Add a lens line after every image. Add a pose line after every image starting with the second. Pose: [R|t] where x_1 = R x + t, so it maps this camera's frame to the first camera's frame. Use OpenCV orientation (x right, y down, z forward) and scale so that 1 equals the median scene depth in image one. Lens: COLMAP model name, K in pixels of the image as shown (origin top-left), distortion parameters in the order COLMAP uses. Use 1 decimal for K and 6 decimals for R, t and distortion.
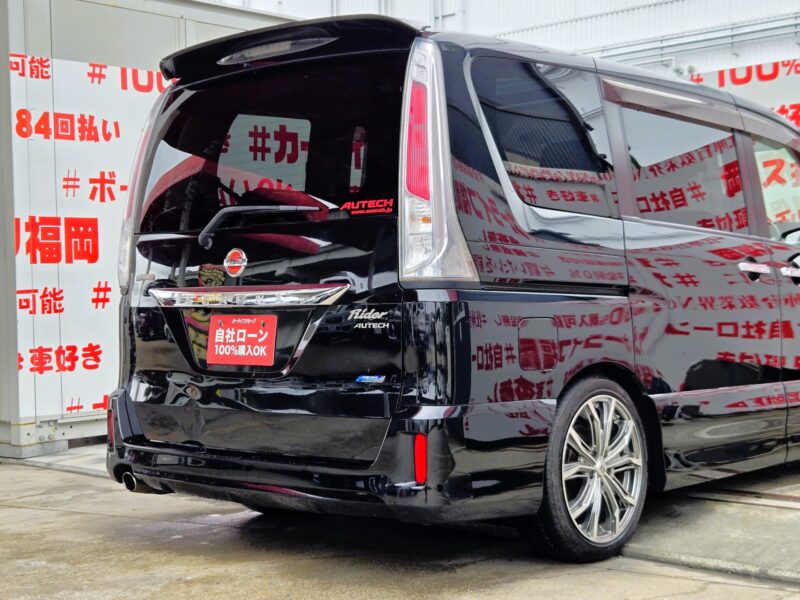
lens RADIAL K [[1336.2, 0, 415.0], [0, 1336.2, 299.3], [0, 0, 1]] dist [0.056863, 0.109484]
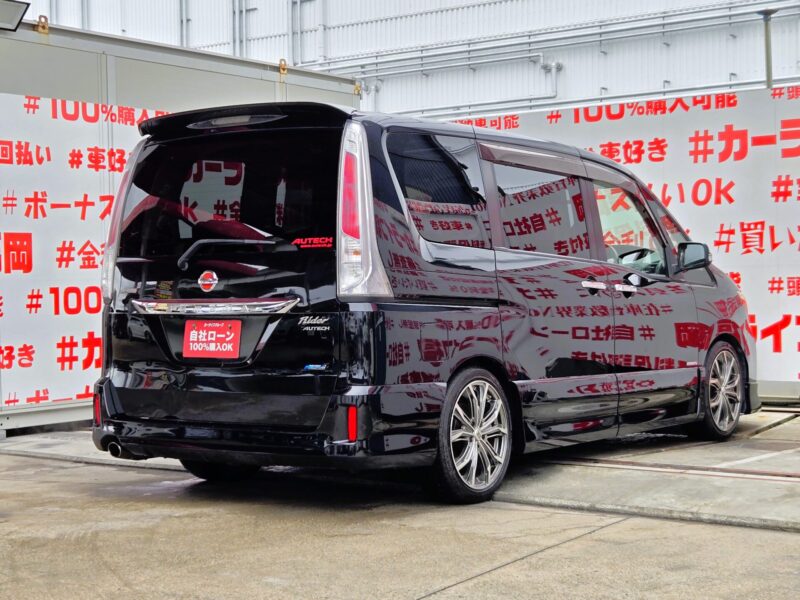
lens RADIAL K [[1484.1, 0, 432.2], [0, 1484.1, 299.4], [0, 0, 1]] dist [0.170721, -0.044394]
pose [[0.993161, 0.005120, 0.116637, -0.083830], [-0.005009, 0.999987, -0.001242, -0.008337], [-0.116642, 0.000649, 0.993174, -0.492715]]
